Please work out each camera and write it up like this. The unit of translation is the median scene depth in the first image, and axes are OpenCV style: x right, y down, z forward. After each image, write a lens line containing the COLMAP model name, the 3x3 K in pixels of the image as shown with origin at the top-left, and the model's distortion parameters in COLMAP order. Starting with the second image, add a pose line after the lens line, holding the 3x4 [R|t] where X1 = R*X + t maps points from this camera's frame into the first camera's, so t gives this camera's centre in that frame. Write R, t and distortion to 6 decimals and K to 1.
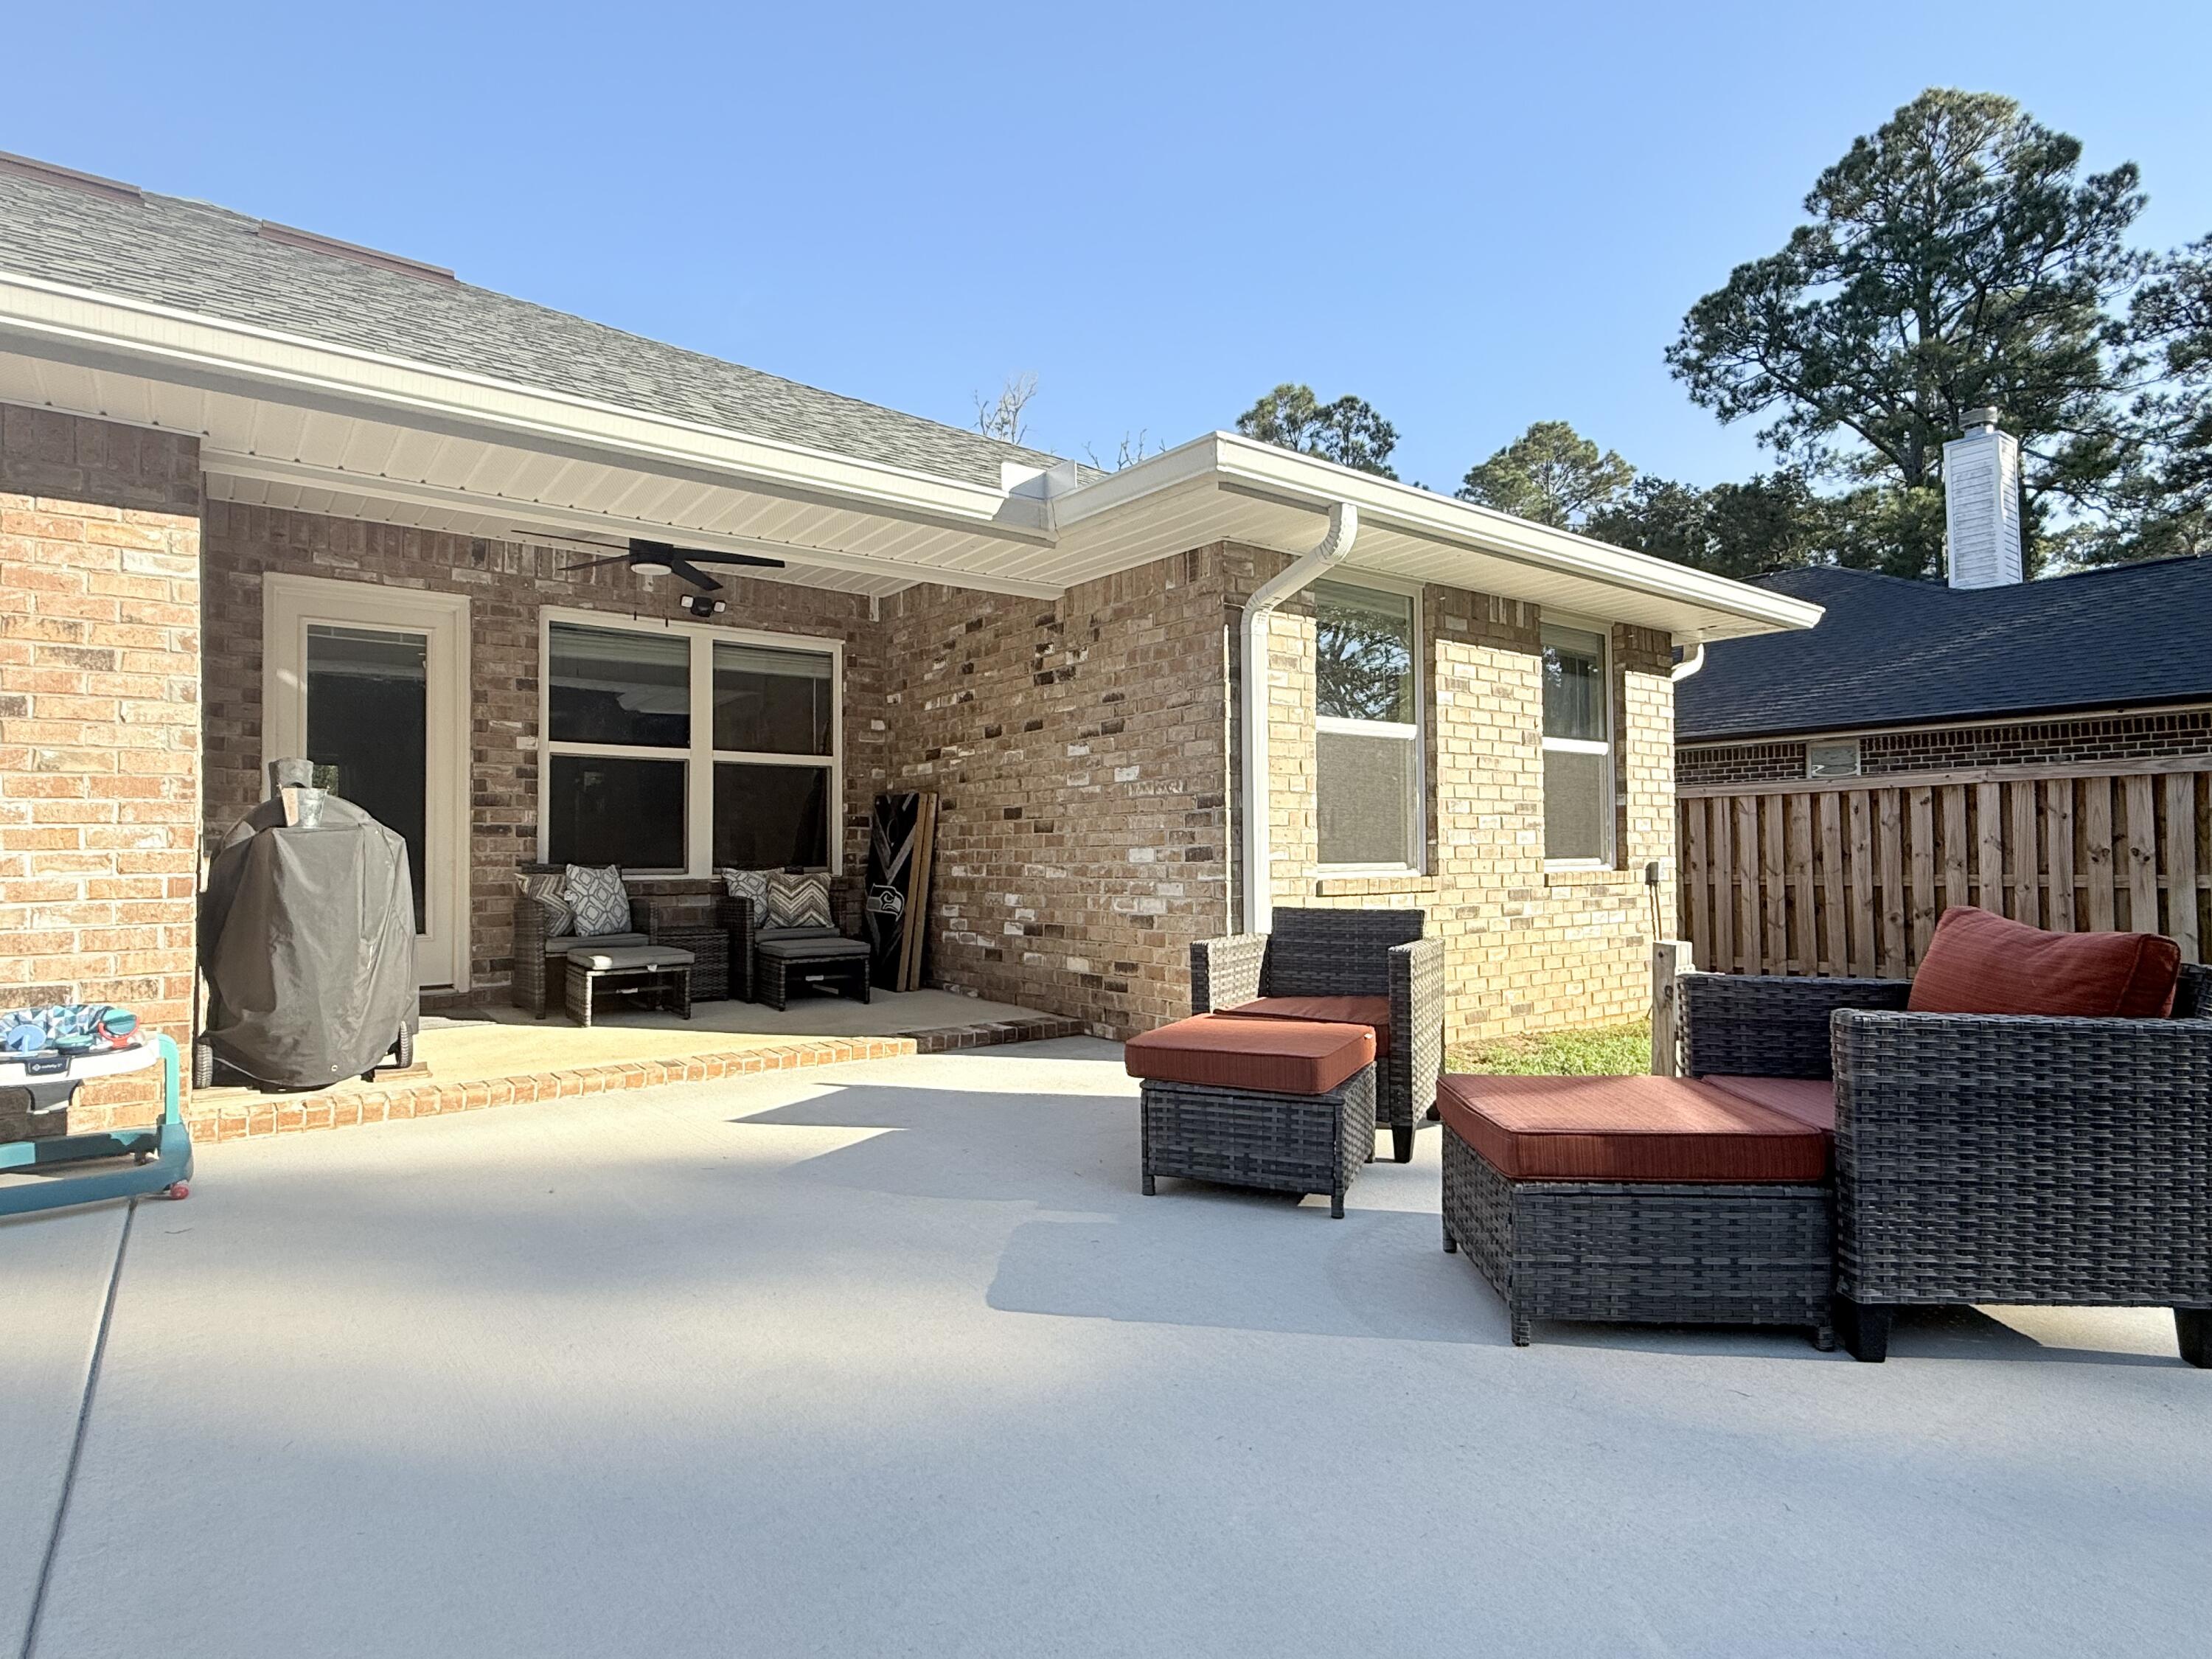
lens RADIAL K [[1147.7, 0, 1105.8], [0, 1147.7, 847.3], [0, 0, 1]] dist [0.002824, -0.001611]
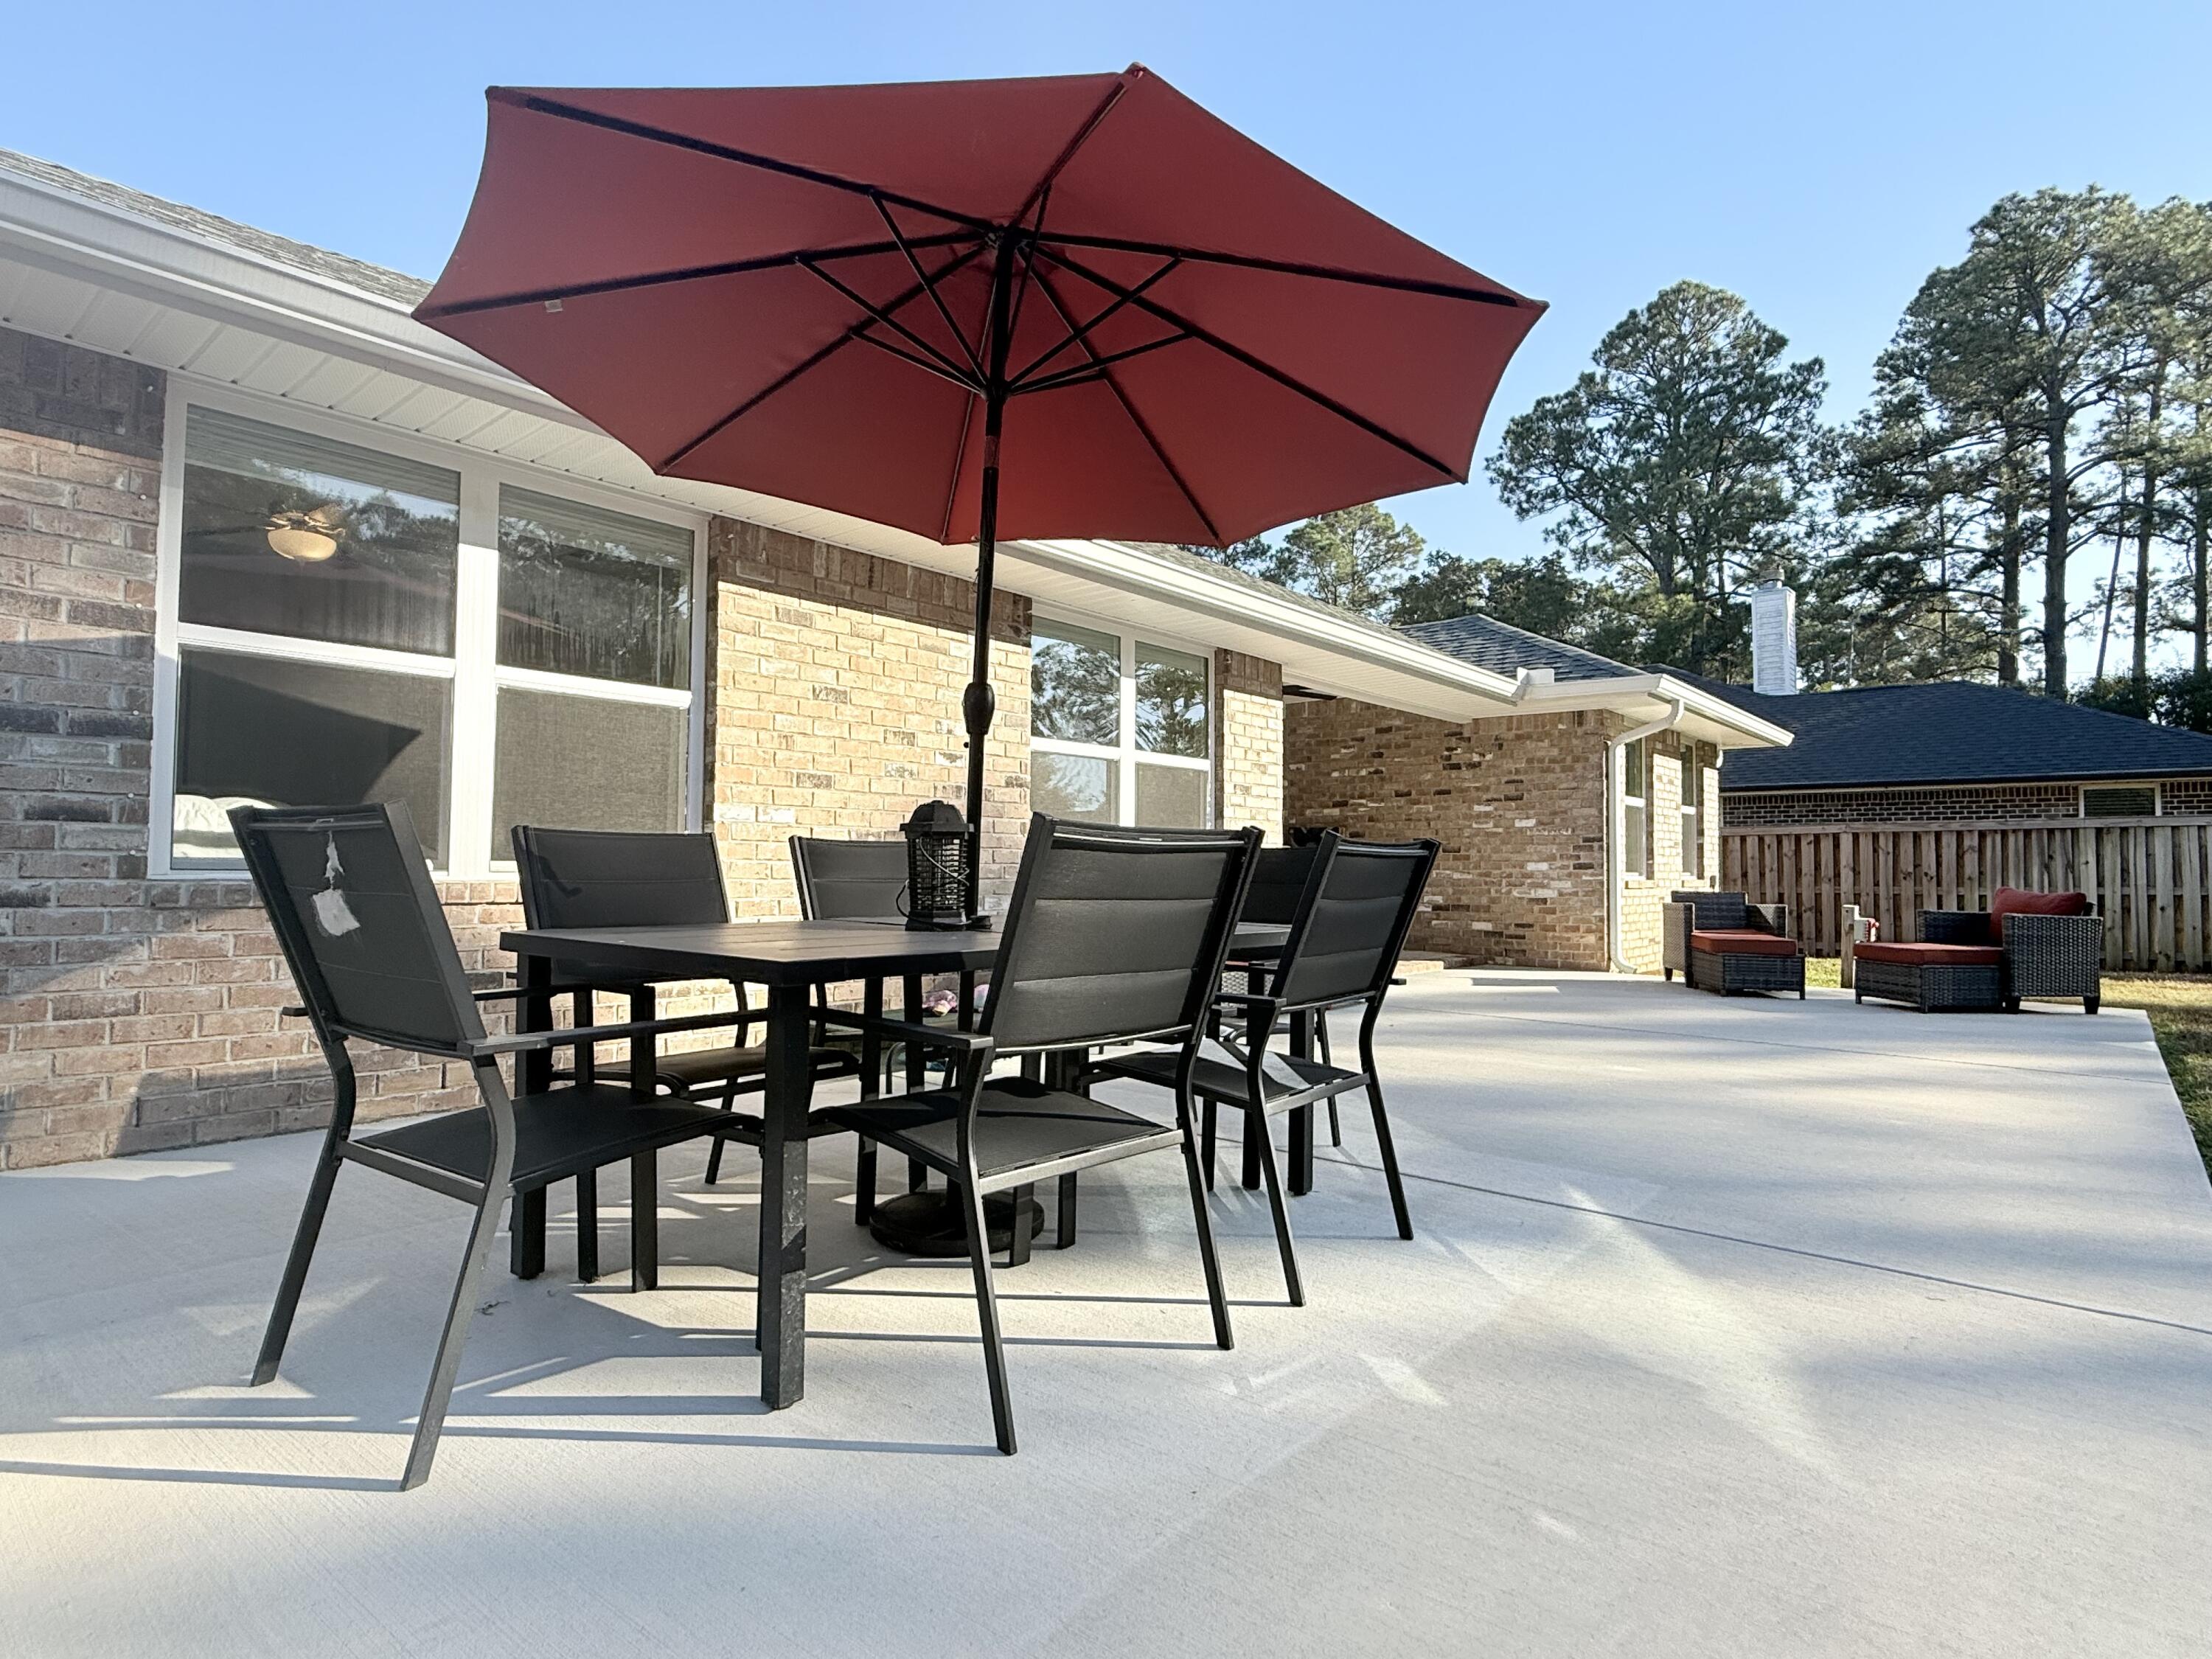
lens RADIAL K [[1147.7, 0, 1105.8], [0, 1147.7, 847.3], [0, 0, 1]] dist [0.002824, -0.001611]
pose [[0.977972, 0.019692, 0.207807, -0.669461], [-0.016804, 0.999736, -0.015655, 0.010976], [-0.208060, 0.011818, 0.978045, -0.445360]]
